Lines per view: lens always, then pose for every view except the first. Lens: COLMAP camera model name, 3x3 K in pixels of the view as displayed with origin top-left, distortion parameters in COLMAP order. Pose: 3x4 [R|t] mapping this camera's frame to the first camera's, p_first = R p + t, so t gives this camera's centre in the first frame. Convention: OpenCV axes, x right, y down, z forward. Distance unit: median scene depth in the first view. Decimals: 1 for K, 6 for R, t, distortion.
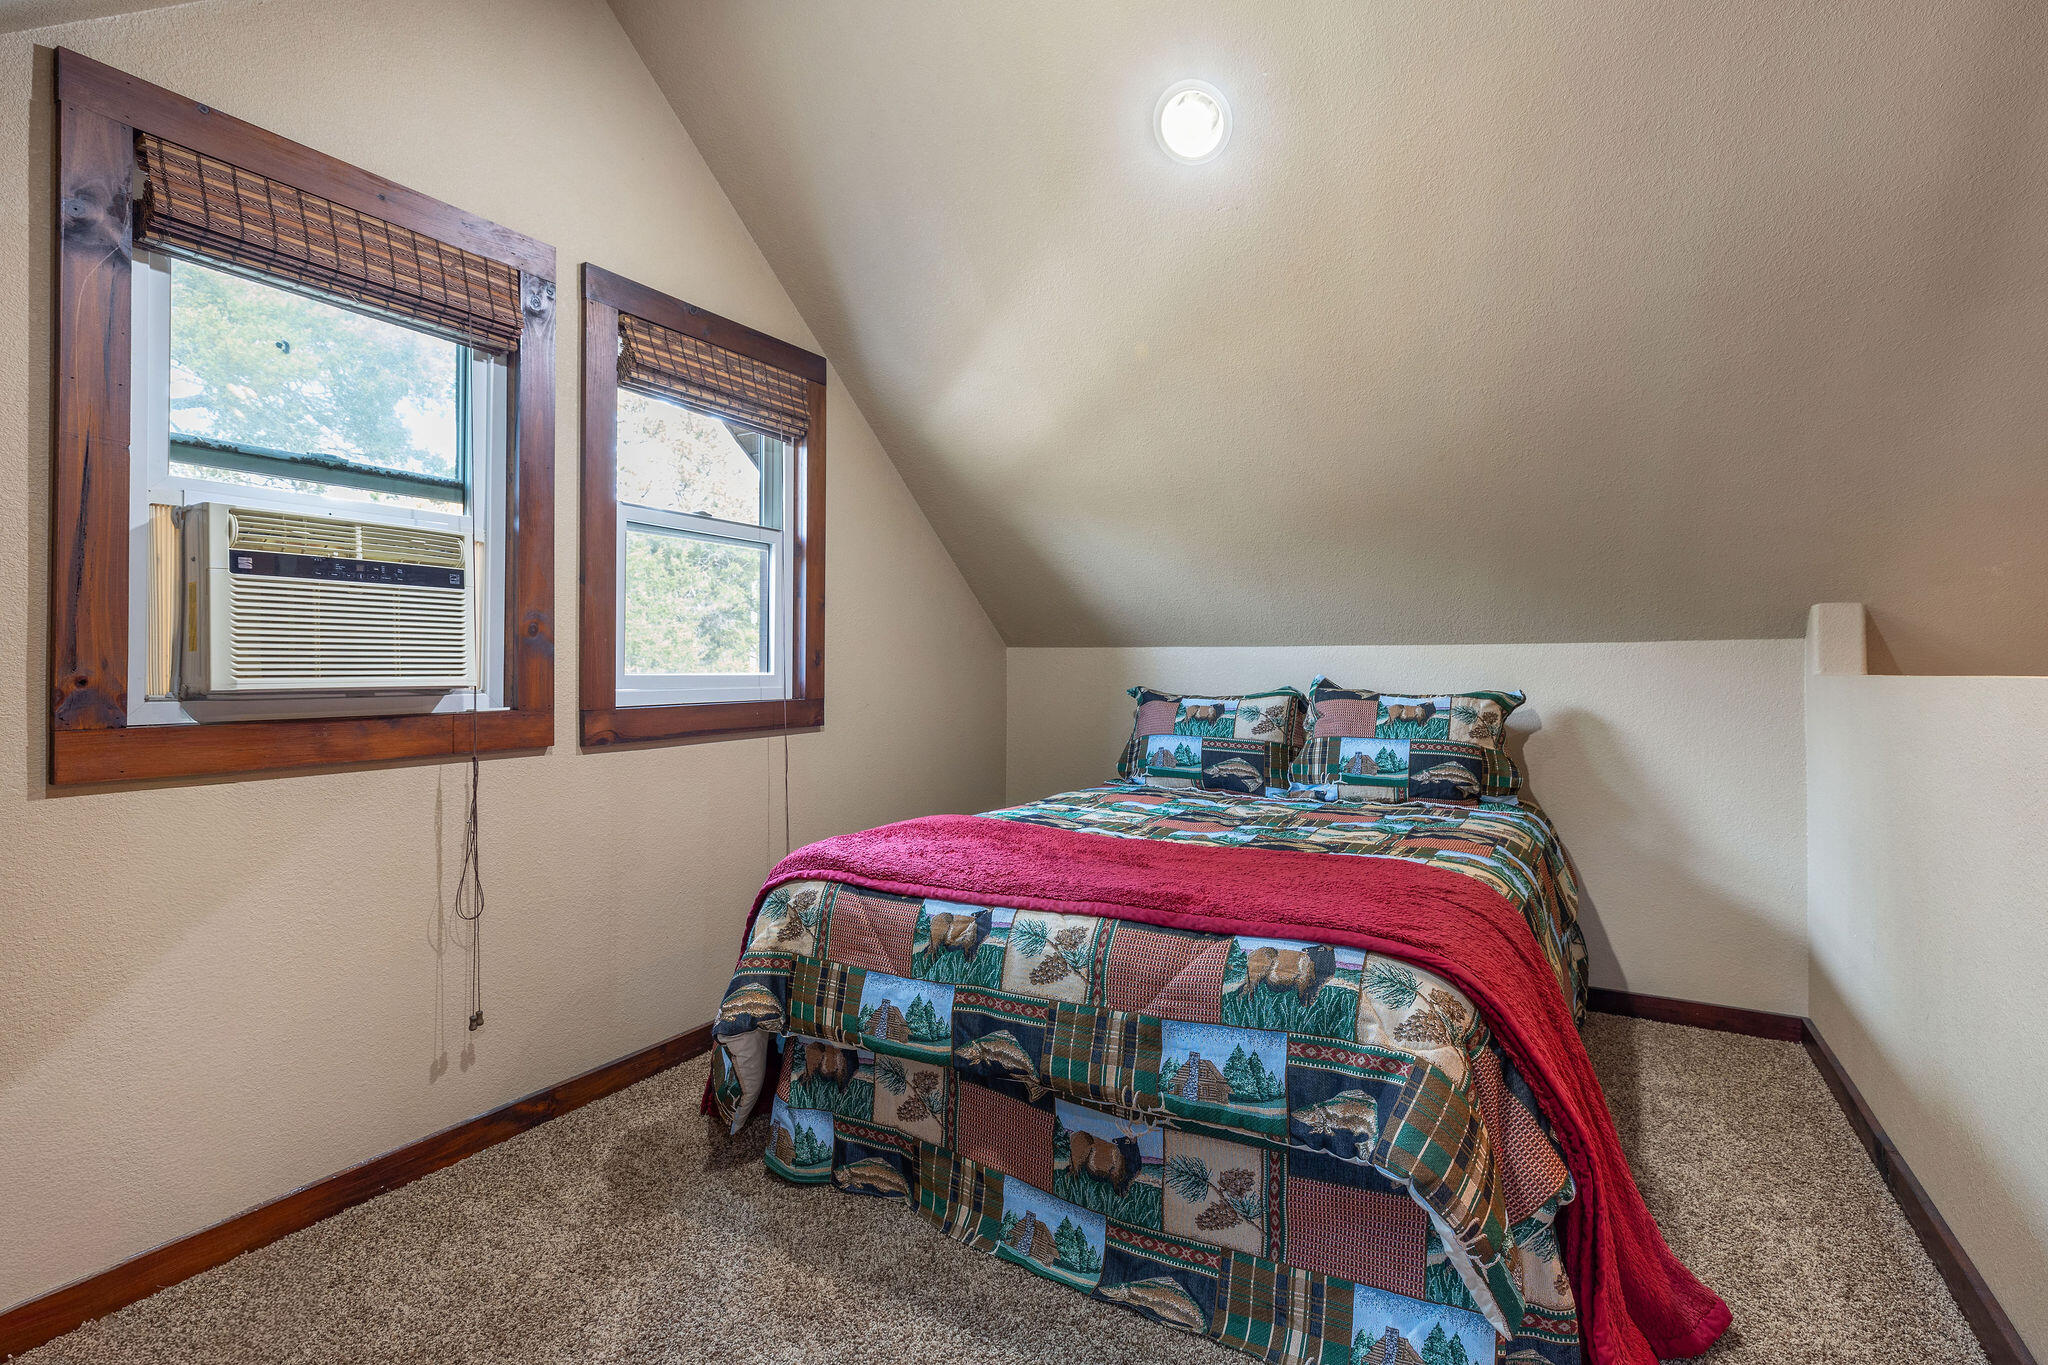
lens RADIAL K [[989.7, 0, 999.5], [0, 989.7, 663.8], [0, 0, 1]] dist [0.007040, -0.001274]
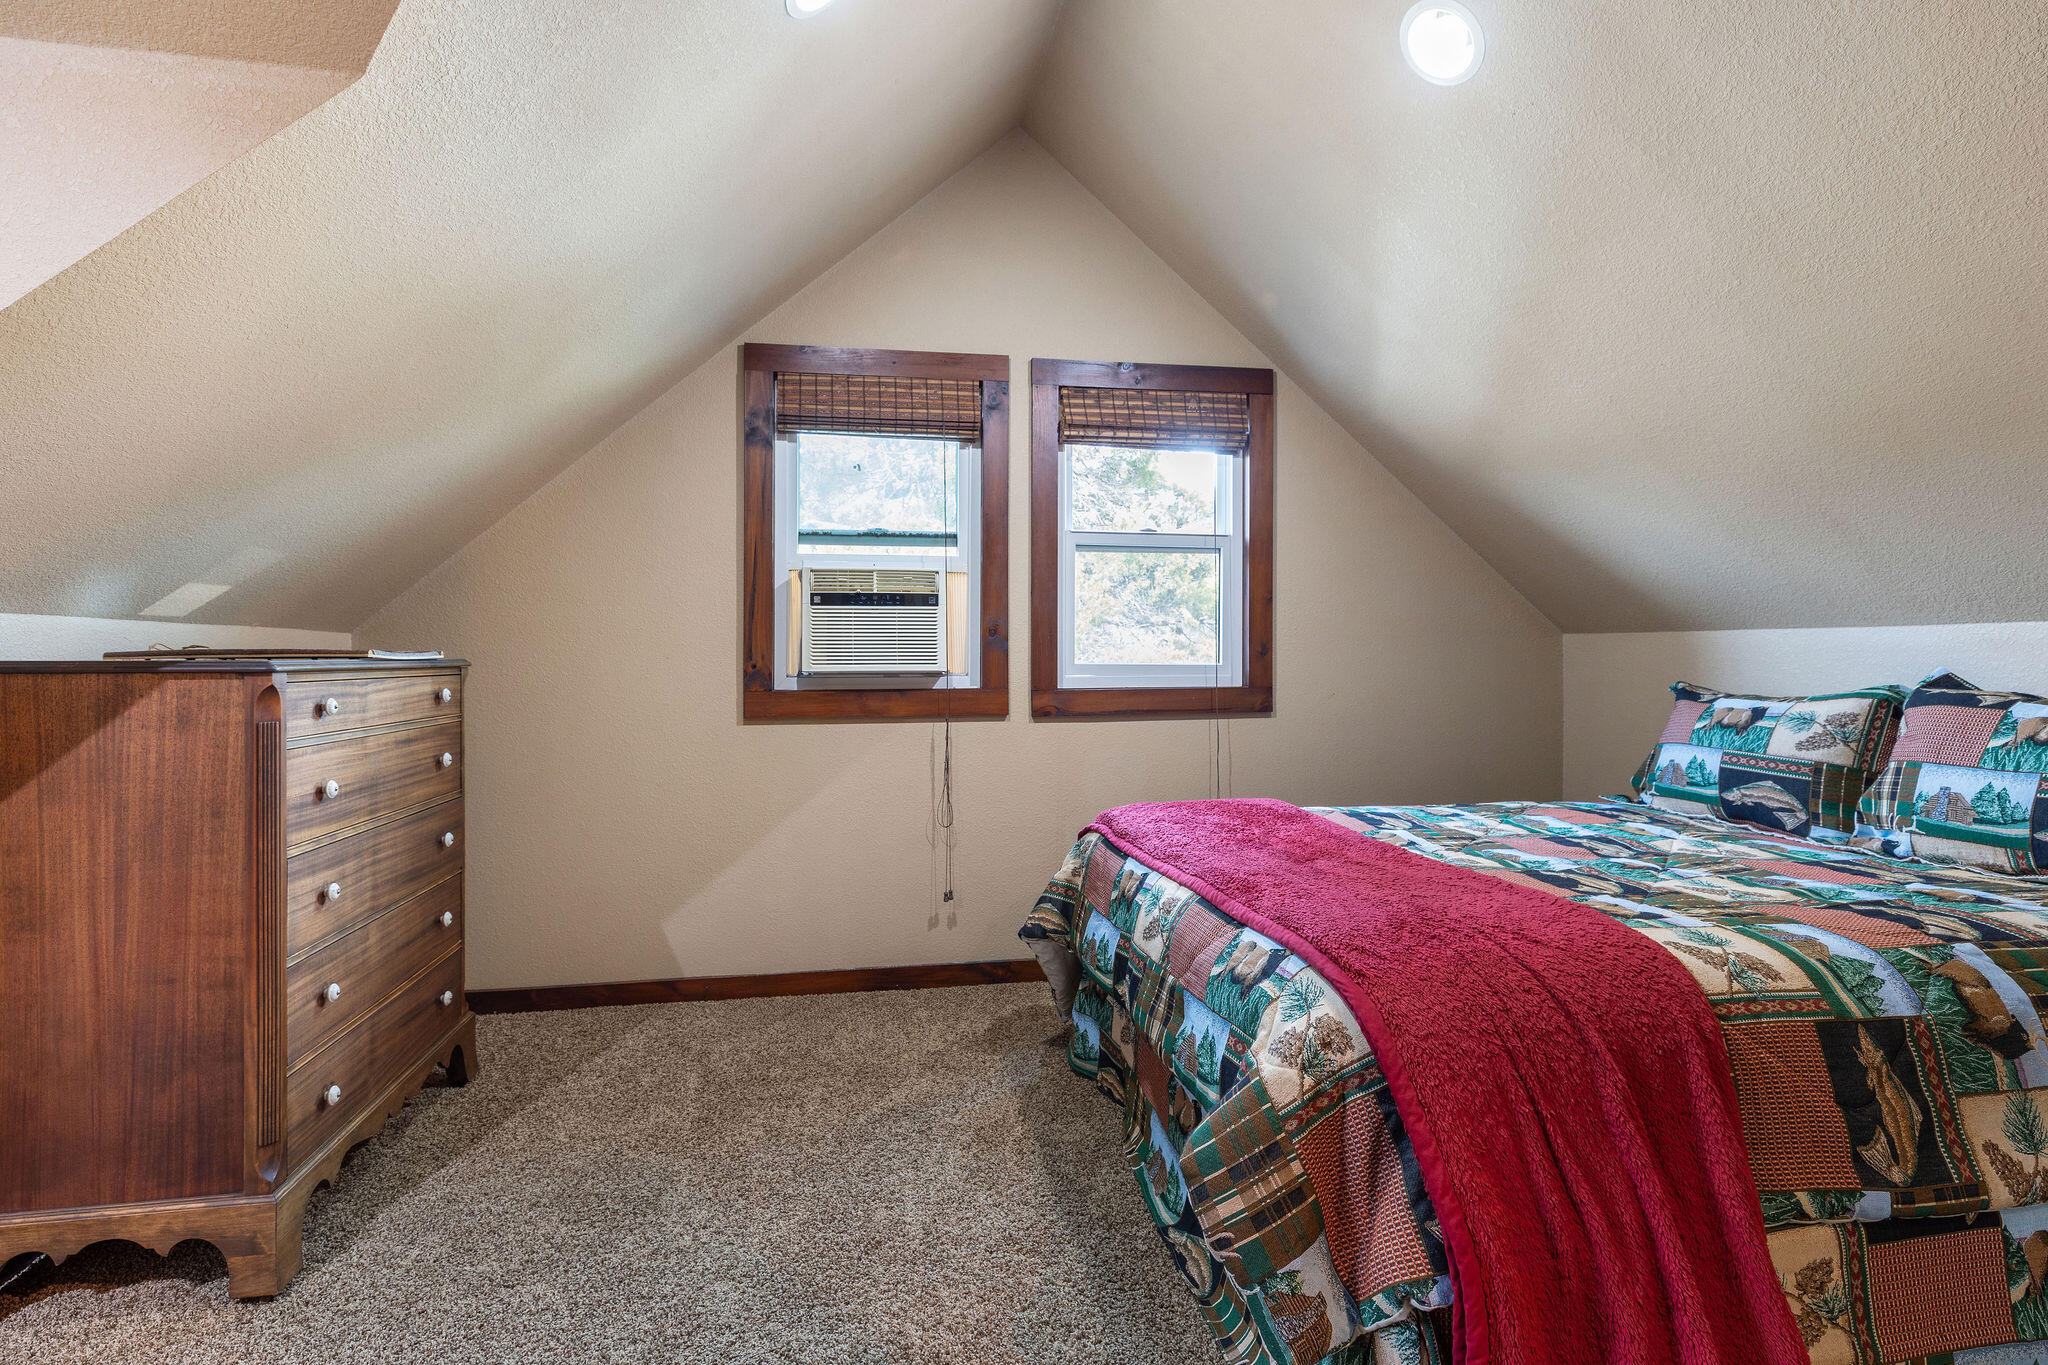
lens RADIAL K [[989.7, 0, 999.5], [0, 989.7, 663.8], [0, 0, 1]] dist [0.007040, -0.001274]
pose [[0.610420, 0.002353, -0.792074, 0.597436], [0.004341, 0.999971, 0.006317, 0.001950], [0.792066, -0.007295, 0.610392, 0.134597]]
